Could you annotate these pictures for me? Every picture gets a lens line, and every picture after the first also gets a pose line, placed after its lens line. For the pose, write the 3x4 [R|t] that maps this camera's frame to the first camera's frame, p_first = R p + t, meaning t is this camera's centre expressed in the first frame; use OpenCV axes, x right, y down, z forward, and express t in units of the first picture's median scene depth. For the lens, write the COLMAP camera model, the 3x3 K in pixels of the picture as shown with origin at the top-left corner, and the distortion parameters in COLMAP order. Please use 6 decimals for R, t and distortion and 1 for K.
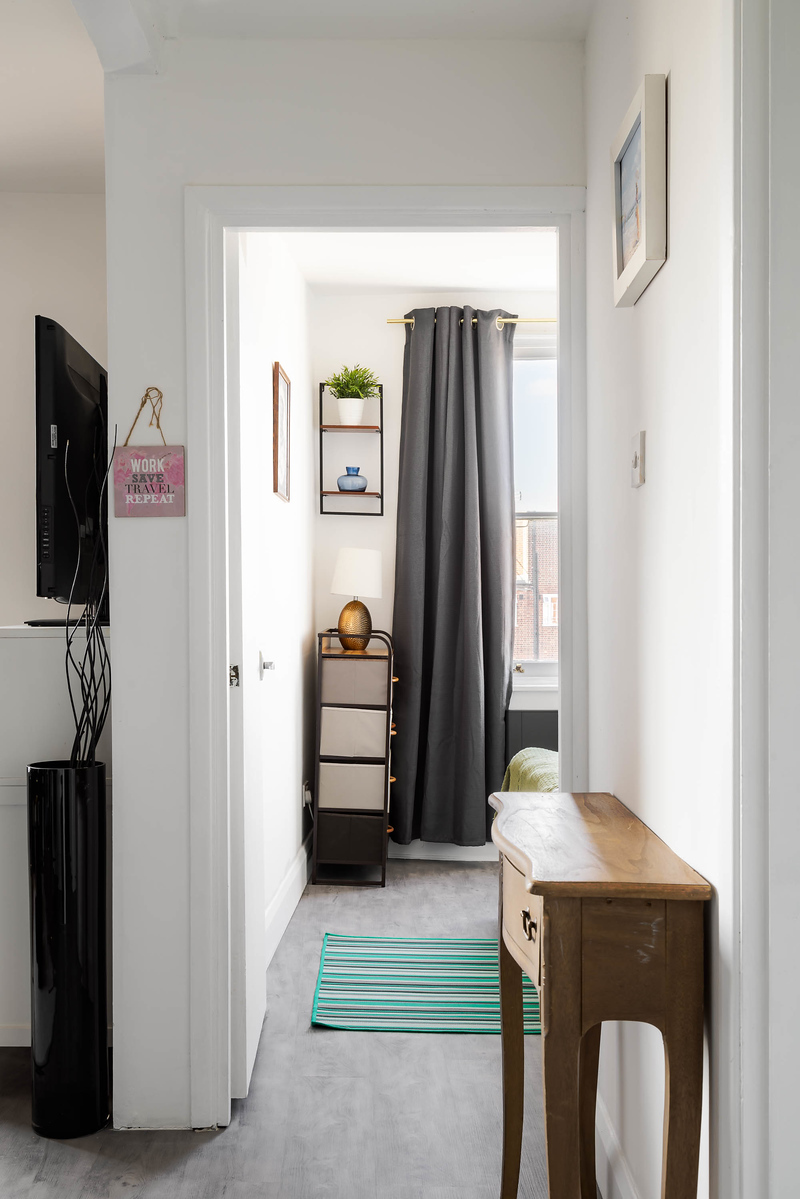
lens RADIAL K [[1338.9, 0, 400.0], [0, 1338.9, 599.5], [0, 0, 1]] dist [0.005019, -0.011860]
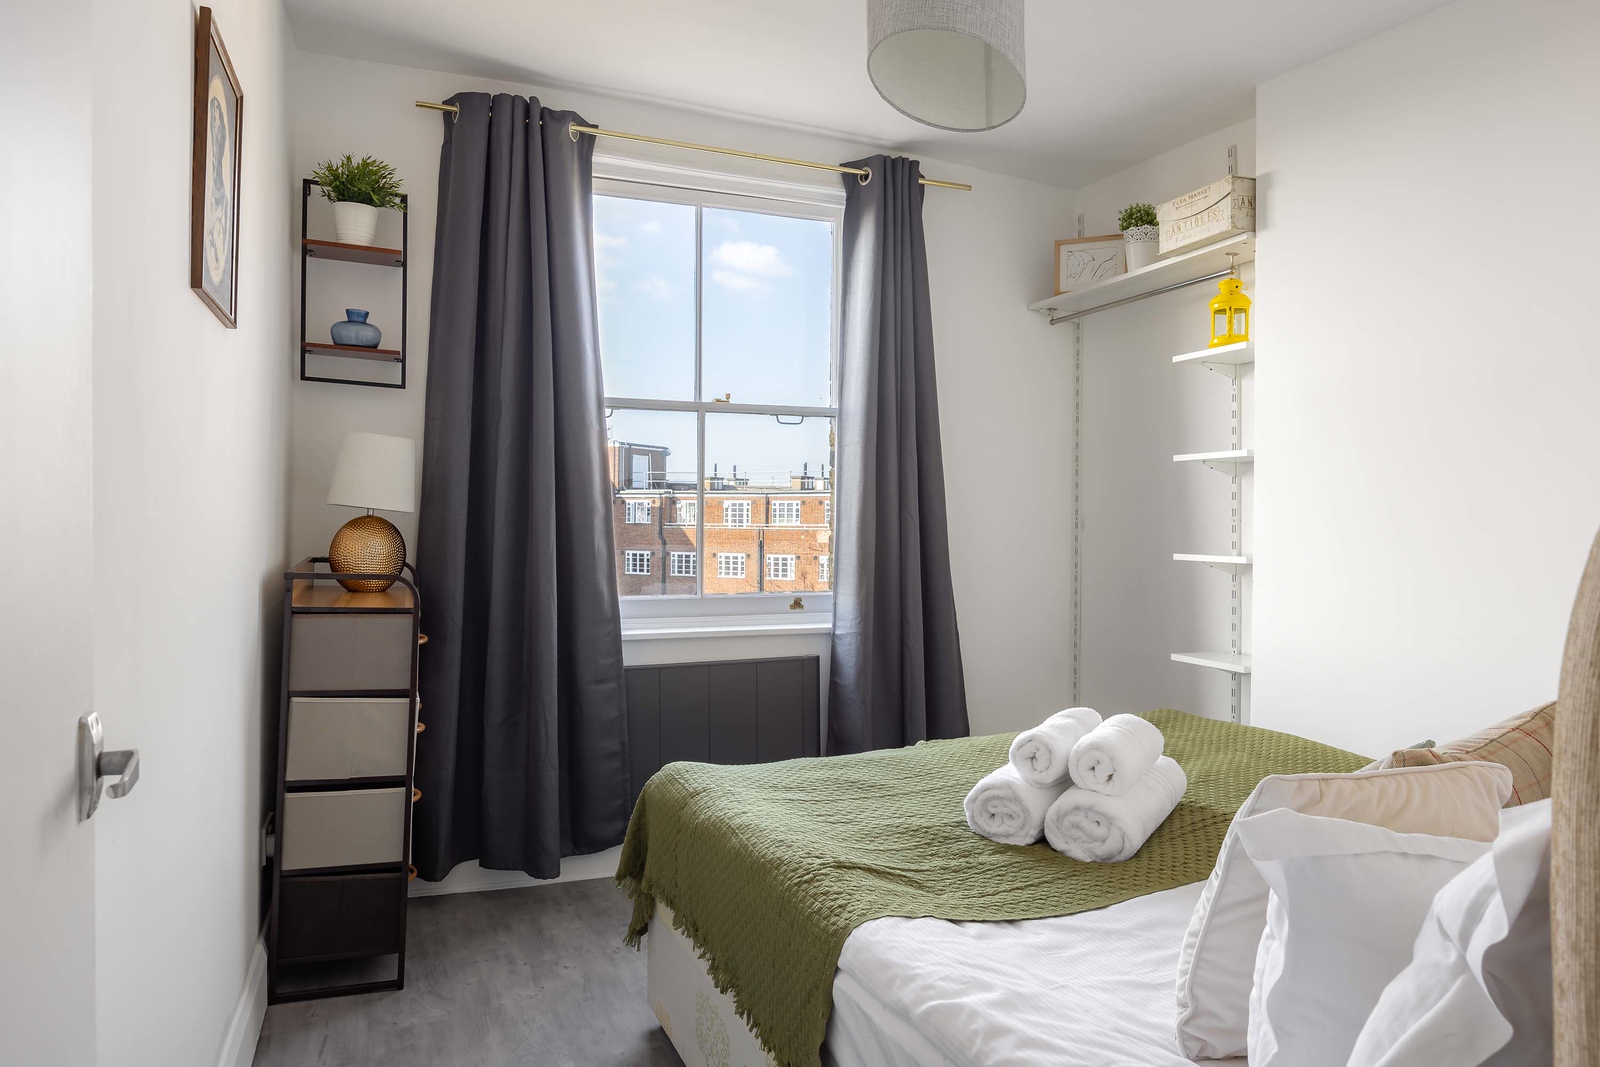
lens RADIAL K [[966.8, 0, 800.0], [0, 966.8, 533.5], [0, 0, 1]] dist [-0.003694, -0.000602]
pose [[0.911936, 0.014814, 0.410066, -0.029981], [-0.028275, 0.999241, 0.026781, -0.007902], [-0.409358, -0.036017, 0.911663, 0.474158]]
